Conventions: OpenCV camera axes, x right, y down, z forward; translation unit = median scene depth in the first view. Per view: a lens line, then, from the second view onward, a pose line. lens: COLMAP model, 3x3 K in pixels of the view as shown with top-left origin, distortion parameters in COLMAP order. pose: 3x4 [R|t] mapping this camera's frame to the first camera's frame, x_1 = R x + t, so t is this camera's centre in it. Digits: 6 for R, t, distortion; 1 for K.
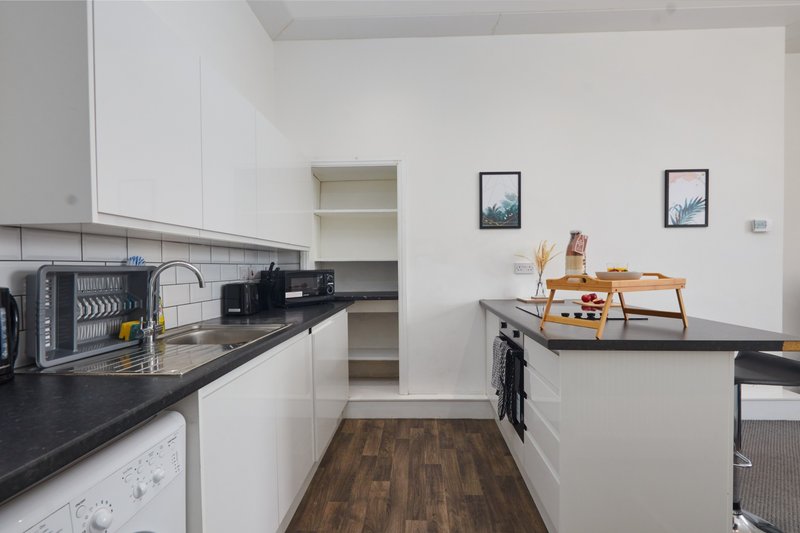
lens RADIAL K [[382.5, 0, 395.4], [0, 382.5, 273.3], [0, 0, 1]] dist [0.004319, -0.002140]
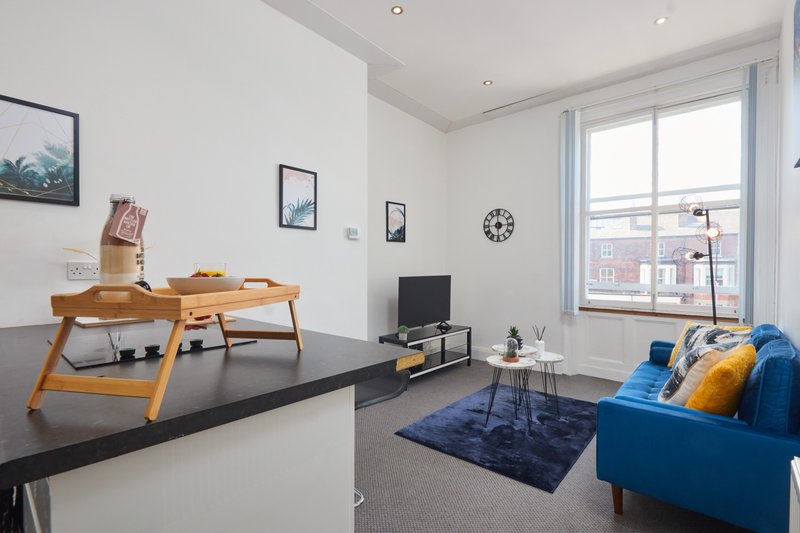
lens RADIAL K [[382.5, 0, 395.5], [0, 382.5, 271.7], [0, 0, 1]] dist [0.004319, -0.002140]
pose [[0.622167, 0.002574, 0.782880, 0.161830], [0.006414, 0.999944, -0.008386, -0.003103], [-0.782858, 0.010239, 0.622116, 0.217573]]
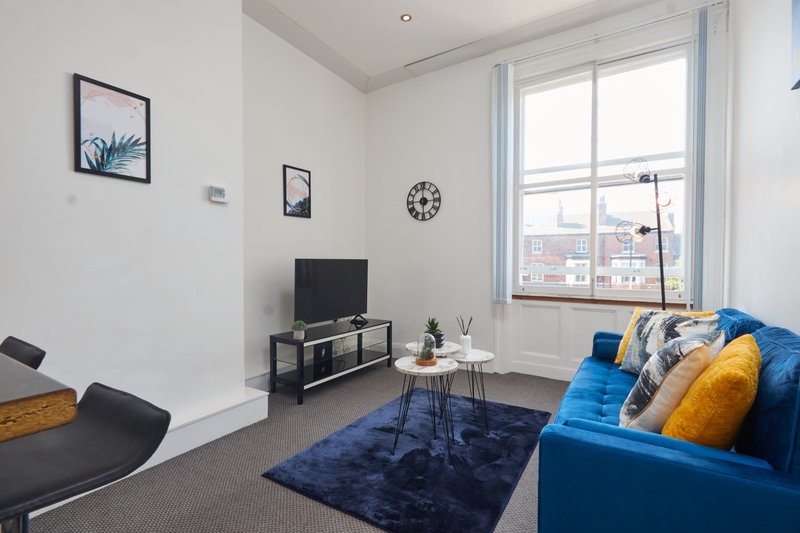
lens RADIAL K [[382.5, 0, 395.1], [0, 382.5, 269.8], [0, 0, 1]] dist [0.004319, -0.002140]
pose [[0.497996, -0.003248, 0.867173, 0.439628], [0.008536, 0.999963, -0.001157, 0.037608], [-0.867137, 0.007978, 0.498005, 0.281480]]
